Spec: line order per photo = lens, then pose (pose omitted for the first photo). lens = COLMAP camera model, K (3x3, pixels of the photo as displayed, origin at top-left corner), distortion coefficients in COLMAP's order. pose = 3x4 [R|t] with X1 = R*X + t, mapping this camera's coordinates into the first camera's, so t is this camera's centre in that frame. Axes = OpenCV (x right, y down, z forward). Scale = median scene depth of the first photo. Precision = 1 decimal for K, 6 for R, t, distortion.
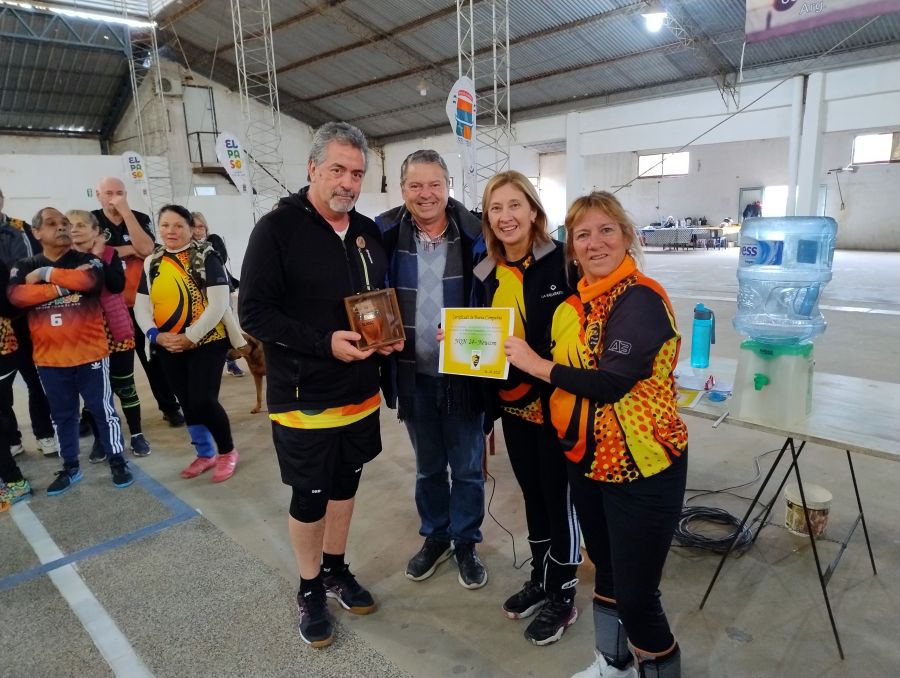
lens RADIAL K [[621.8, 0, 439.6], [0, 621.8, 344.1], [0, 0, 1]] dist [0.059500, -0.071907]
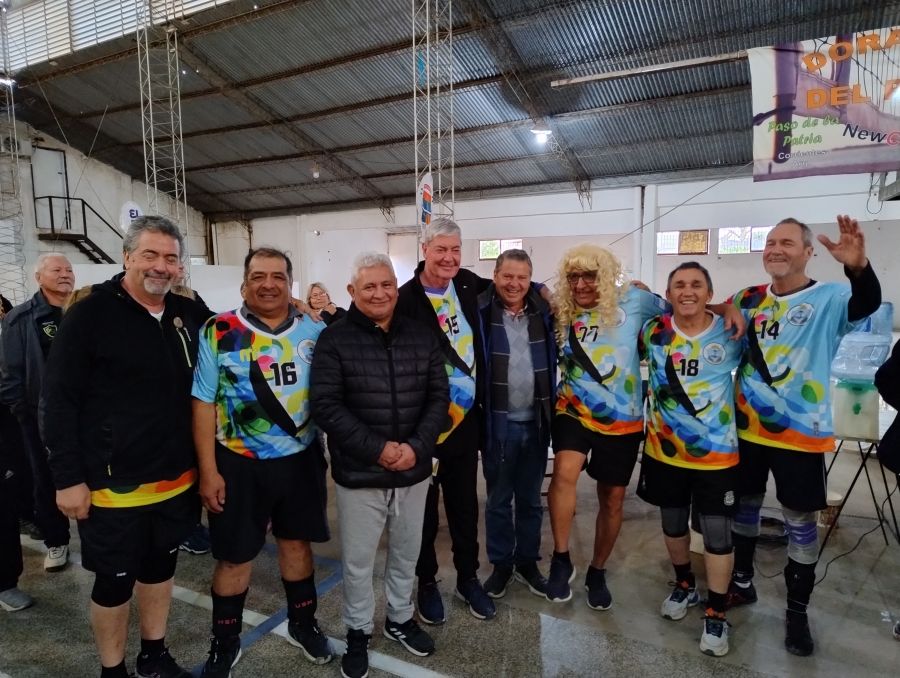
lens RADIAL K [[618.7, 0, 454.3], [0, 618.7, 338.9], [0, 0, 1]] dist [0.078252, -0.097510]
pose [[0.952244, -0.007687, 0.305241, -0.122510], [0.045525, 0.992083, -0.117038, 0.004098], [-0.301925, 0.125345, 0.945056, -0.023031]]
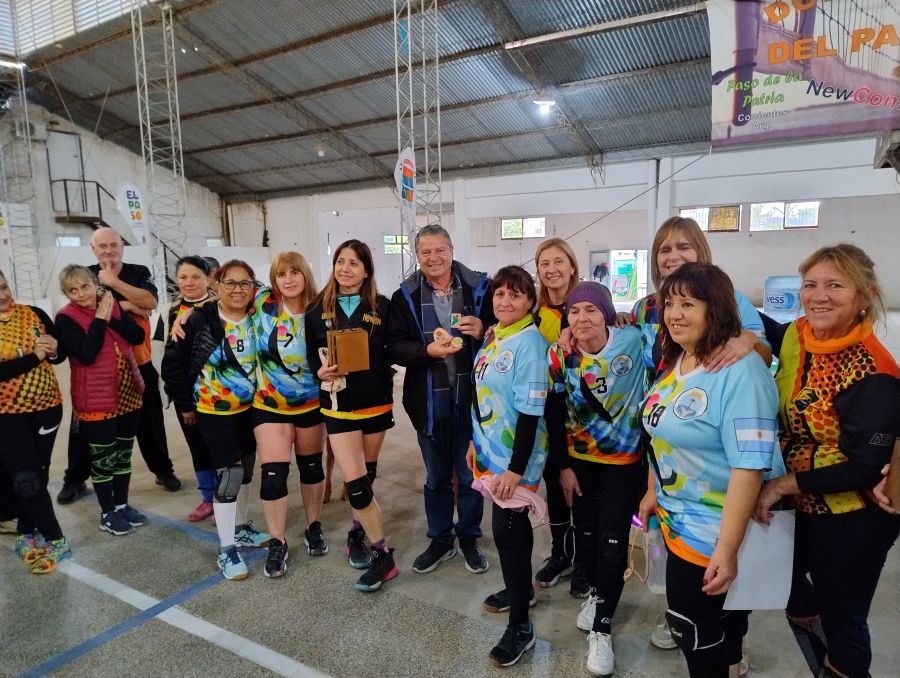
lens RADIAL K [[625.3, 0, 450.0], [0, 625.3, 342.9], [0, 0, 1]] dist [0.069323, -0.093120]
pose [[0.969252, -0.015906, 0.245558, -0.077484], [0.037931, 0.995639, -0.085228, 0.006052], [-0.243131, 0.091921, 0.965628, -0.024966]]
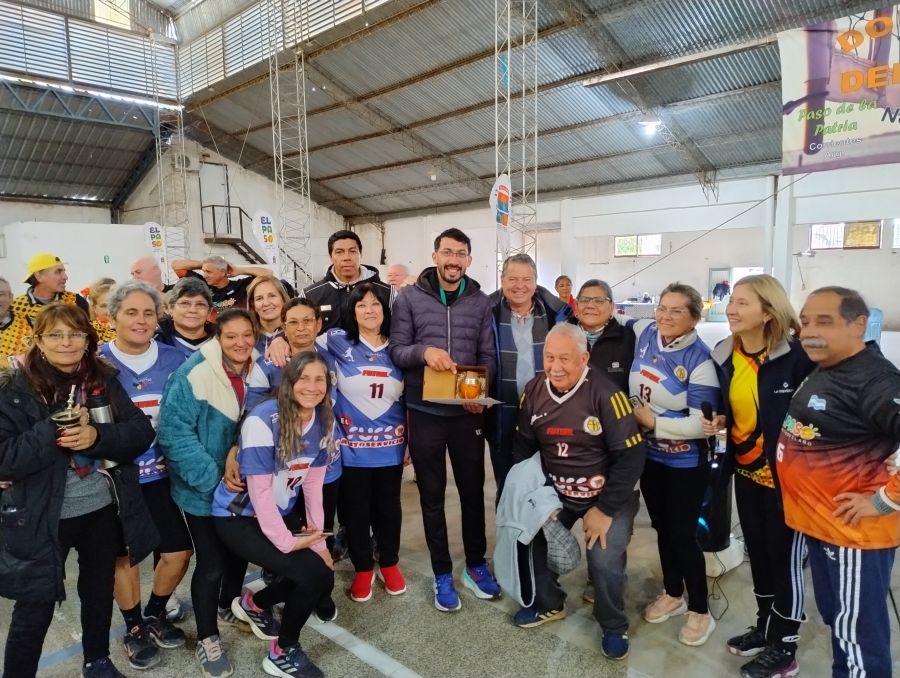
lens RADIAL K [[620.2, 0, 450.0], [0, 620.2, 339.0], [0, 0, 1]] dist [0.068280, -0.071049]
pose [[0.997873, 0.015666, 0.063277, -0.060117], [-0.008146, 0.993050, -0.117409, 0.006589], [-0.064677, 0.116644, 0.991066, -0.049140]]
